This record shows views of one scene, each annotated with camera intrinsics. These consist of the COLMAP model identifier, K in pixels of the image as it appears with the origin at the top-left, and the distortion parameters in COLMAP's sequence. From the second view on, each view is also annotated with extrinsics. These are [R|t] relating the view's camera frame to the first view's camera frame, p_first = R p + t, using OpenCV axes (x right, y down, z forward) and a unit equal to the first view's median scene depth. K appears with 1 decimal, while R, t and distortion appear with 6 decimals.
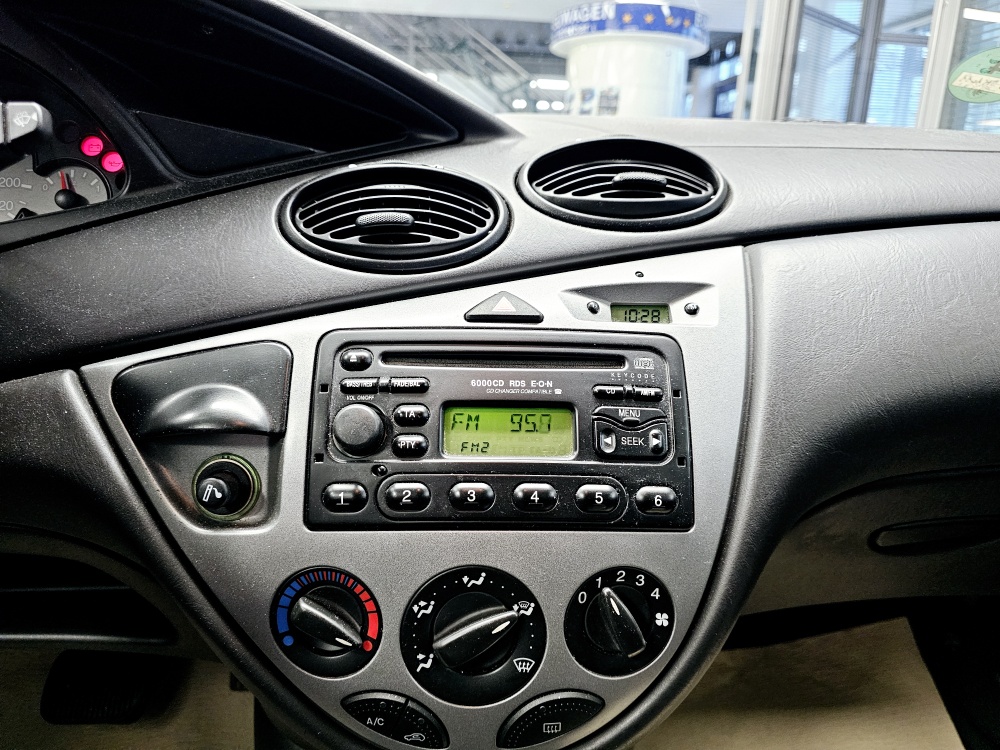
lens RADIAL K [[693.0, 0, 493.6], [0, 693.0, 377.7], [0, 0, 1]] dist [0.028173, -0.033089]
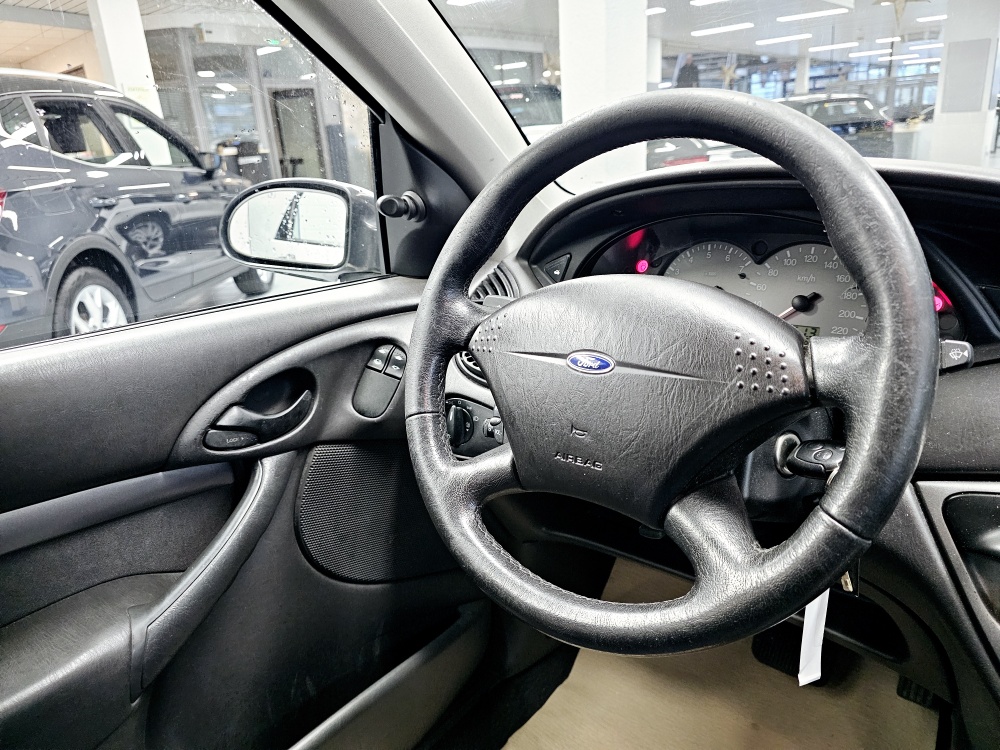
lens RADIAL K [[674.0, 0, 501.1], [0, 674.0, 368.9], [0, 0, 1]] dist [0.062252, -0.064438]
pose [[0.697667, 0.150264, -0.700486, -0.264986], [-0.100802, 0.988619, 0.111677, -0.332212], [0.709295, -0.007303, 0.704874, -0.603404]]
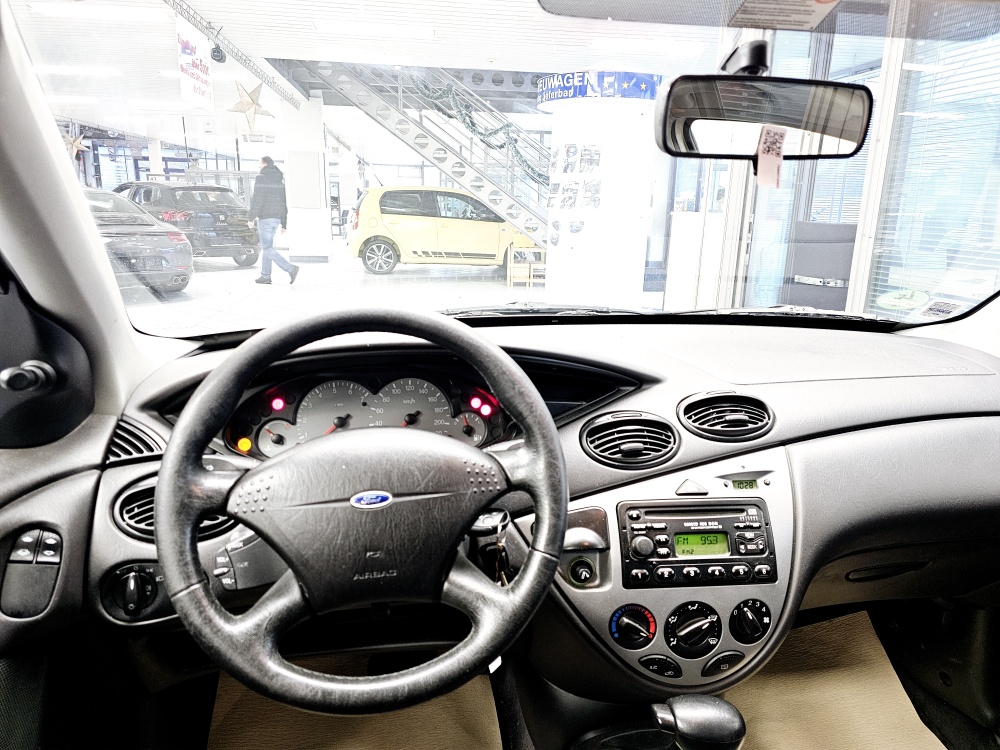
lens RADIAL K [[674.0, 0, 501.1], [0, 674.0, 368.9], [0, 0, 1]] dist [0.062252, -0.064438]
pose [[0.998215, -0.028099, 0.052696, -0.793508], [0.029384, 0.999285, -0.023772, -0.505717], [-0.051990, 0.025278, 0.998328, -1.370947]]
